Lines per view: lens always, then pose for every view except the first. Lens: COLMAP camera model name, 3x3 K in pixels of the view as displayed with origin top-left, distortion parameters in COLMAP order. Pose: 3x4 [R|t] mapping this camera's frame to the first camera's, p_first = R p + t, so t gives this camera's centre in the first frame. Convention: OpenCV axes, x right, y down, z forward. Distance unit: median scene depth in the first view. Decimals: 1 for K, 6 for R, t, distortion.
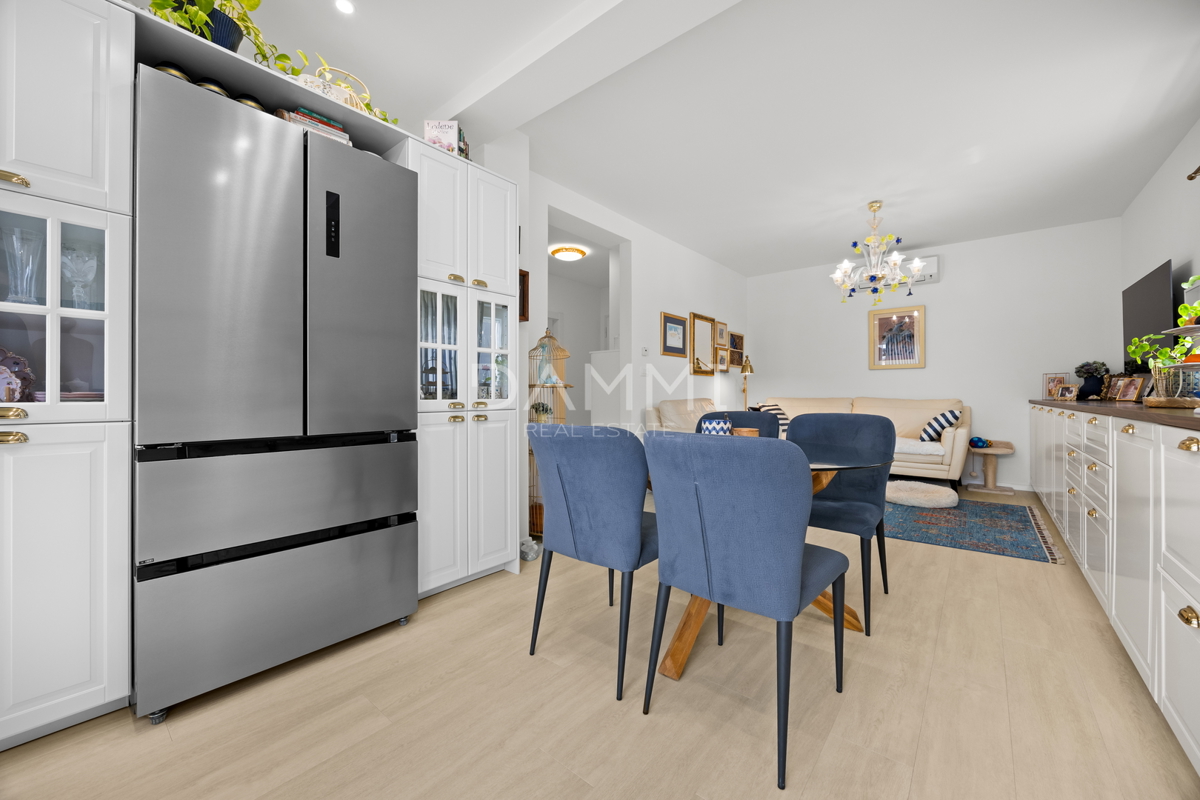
lens RADIAL K [[463.2, 0, 601.4], [0, 463.2, 397.0], [0, 0, 1]] dist [-0.000667, -0.000299]
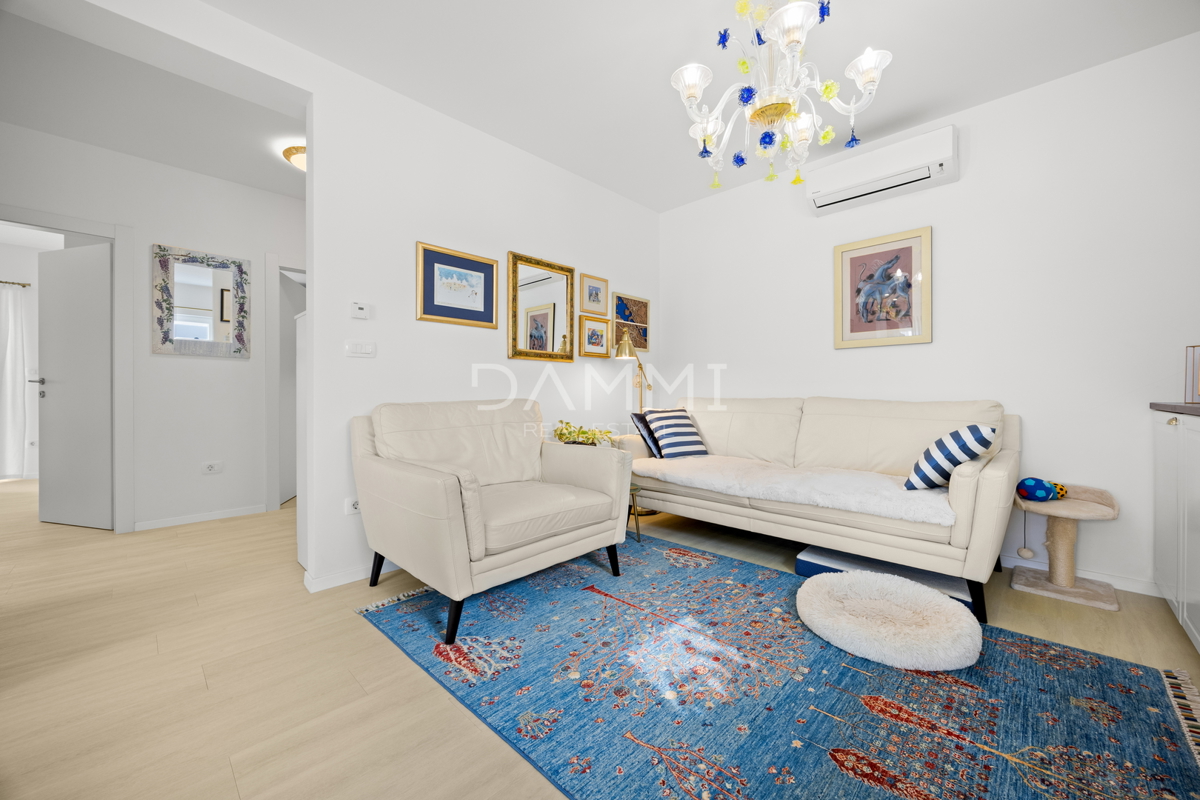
lens RADIAL K [[463.2, 0, 598.9], [0, 463.2, 398.3], [0, 0, 1]] dist [-0.000667, -0.000299]
pose [[0.996826, 0.000044, -0.079611, 0.392181], [0.000302, 0.999991, 0.004334, -0.001068], [0.079611, -0.004345, 0.996817, 0.475451]]
